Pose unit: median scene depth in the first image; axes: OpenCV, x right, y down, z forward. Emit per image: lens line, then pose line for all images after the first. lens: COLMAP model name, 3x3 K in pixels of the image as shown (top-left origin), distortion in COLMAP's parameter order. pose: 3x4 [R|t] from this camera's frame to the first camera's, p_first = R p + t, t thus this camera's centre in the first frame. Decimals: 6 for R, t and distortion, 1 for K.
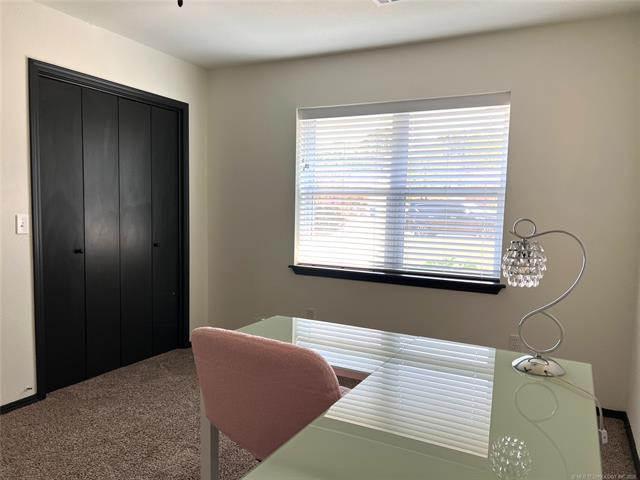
lens RADIAL K [[479.2, 0, 318.6], [0, 479.2, 245.9], [0, 0, 1]] dist [0.087072, -0.106103]
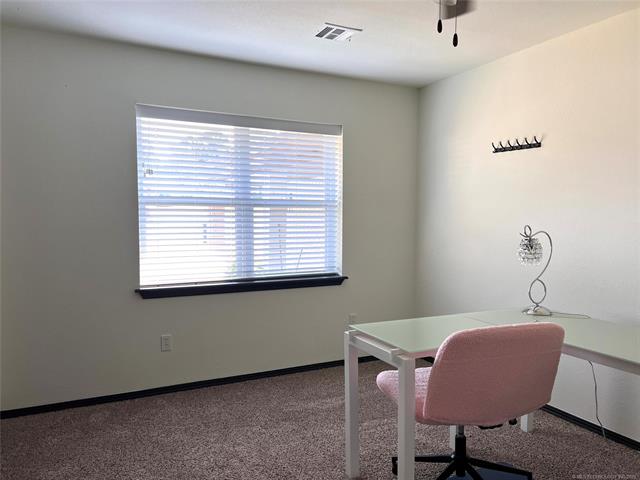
lens RADIAL K [[479.2, 0, 318.6], [0, 479.2, 245.9], [0, 0, 1]] dist [0.087072, -0.106103]
pose [[0.590246, -0.066455, 0.804483, -0.573650], [0.084283, 0.996232, 0.020456, -0.026997], [-0.802811, 0.055731, 0.593623, 0.260126]]
